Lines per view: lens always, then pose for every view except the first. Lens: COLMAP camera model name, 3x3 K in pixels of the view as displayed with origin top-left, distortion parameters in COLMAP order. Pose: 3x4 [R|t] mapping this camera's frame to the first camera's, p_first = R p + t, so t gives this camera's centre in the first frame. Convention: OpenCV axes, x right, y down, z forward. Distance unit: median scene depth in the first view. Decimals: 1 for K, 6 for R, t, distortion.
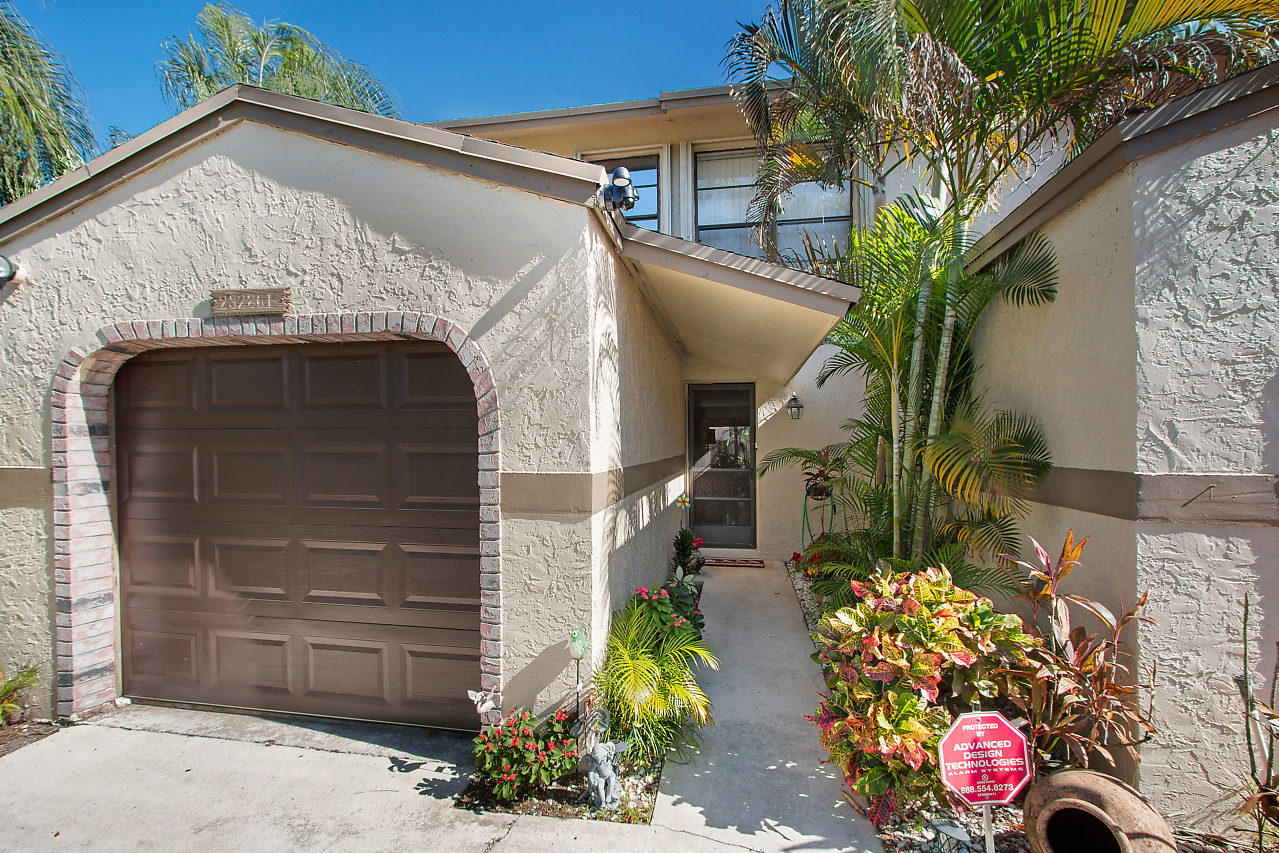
lens RADIAL K [[598.4, 0, 611.4], [0, 598.4, 440.1], [0, 0, 1]] dist [0.003456, -0.000226]
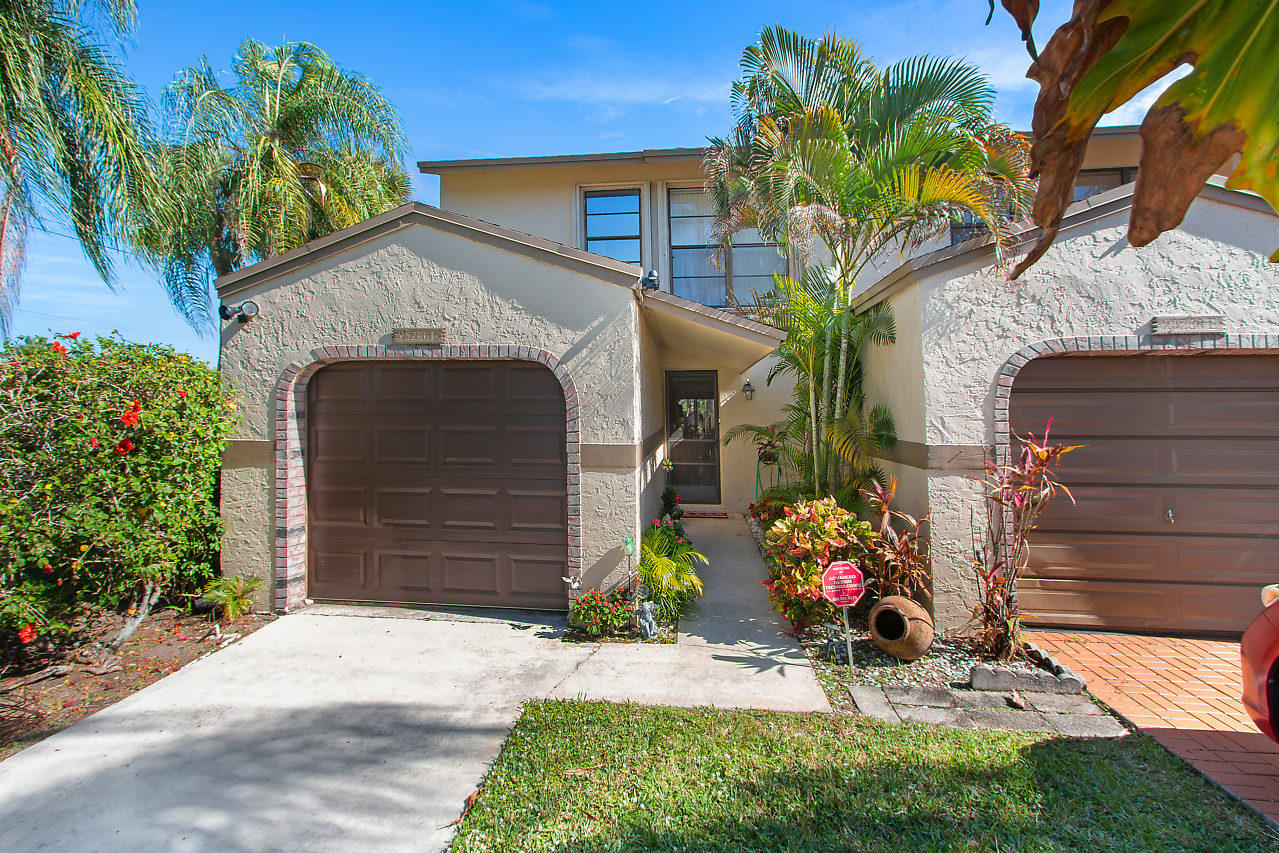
lens RADIAL K [[637.3, 0, 620.5], [0, 637.3, 324.6], [0, 0, 1]] dist [-0.000391, 0.000187]
pose [[0.994650, 0.018627, 0.101607, -0.238266], [-0.005767, 0.992087, -0.125419, -0.049460], [-0.103140, 0.124162, 0.986887, -0.745164]]
